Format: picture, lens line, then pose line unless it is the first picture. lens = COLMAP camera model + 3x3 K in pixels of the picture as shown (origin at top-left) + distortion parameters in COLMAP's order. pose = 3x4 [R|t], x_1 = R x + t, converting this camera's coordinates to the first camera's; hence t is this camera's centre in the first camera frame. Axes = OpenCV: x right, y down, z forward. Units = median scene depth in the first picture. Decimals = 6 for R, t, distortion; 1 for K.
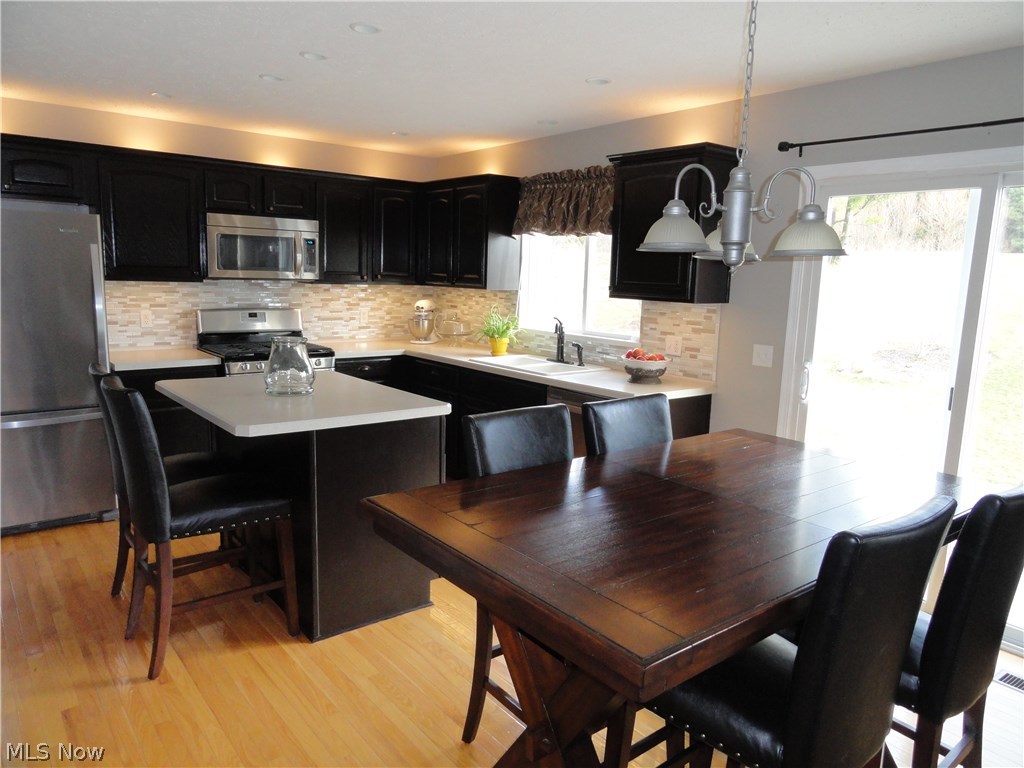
lens RADIAL K [[700.5, 0, 512.0], [0, 700.5, 384.0], [0, 0, 1]] dist [-0.010978, -0.001573]
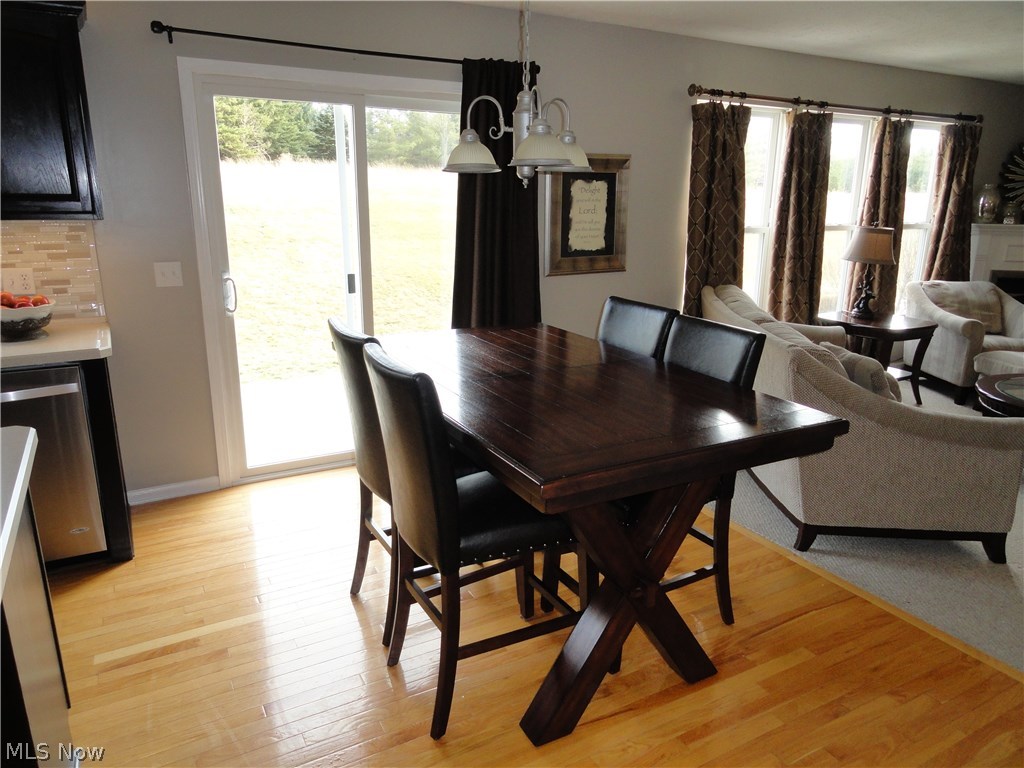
lens RADIAL K [[718.5, 0, 512.0], [0, 718.5, 384.0], [0, 0, 1]] dist [-0.004998, 0.003892]
pose [[0.167006, -0.290271, 0.942259, -0.379777], [0.146017, 0.952424, 0.267522, -0.071257], [-0.975084, 0.092908, 0.201445, 0.329707]]
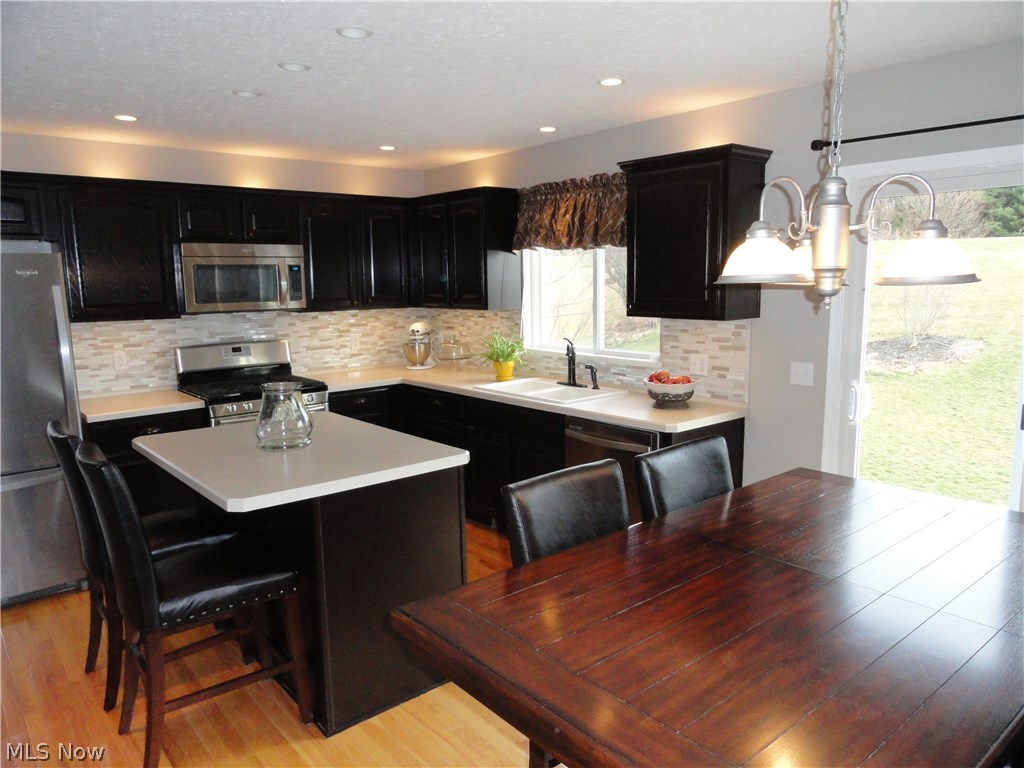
lens RADIAL K [[700.5, 0, 512.0], [0, 700.5, 384.0], [0, 0, 1]] dist [-0.010978, -0.001573]
pose [[0.998525, -0.049941, 0.021285, -0.032439], [0.050092, 0.998722, -0.006648, -0.032693], [-0.020926, 0.007704, 0.999751, 0.076658]]
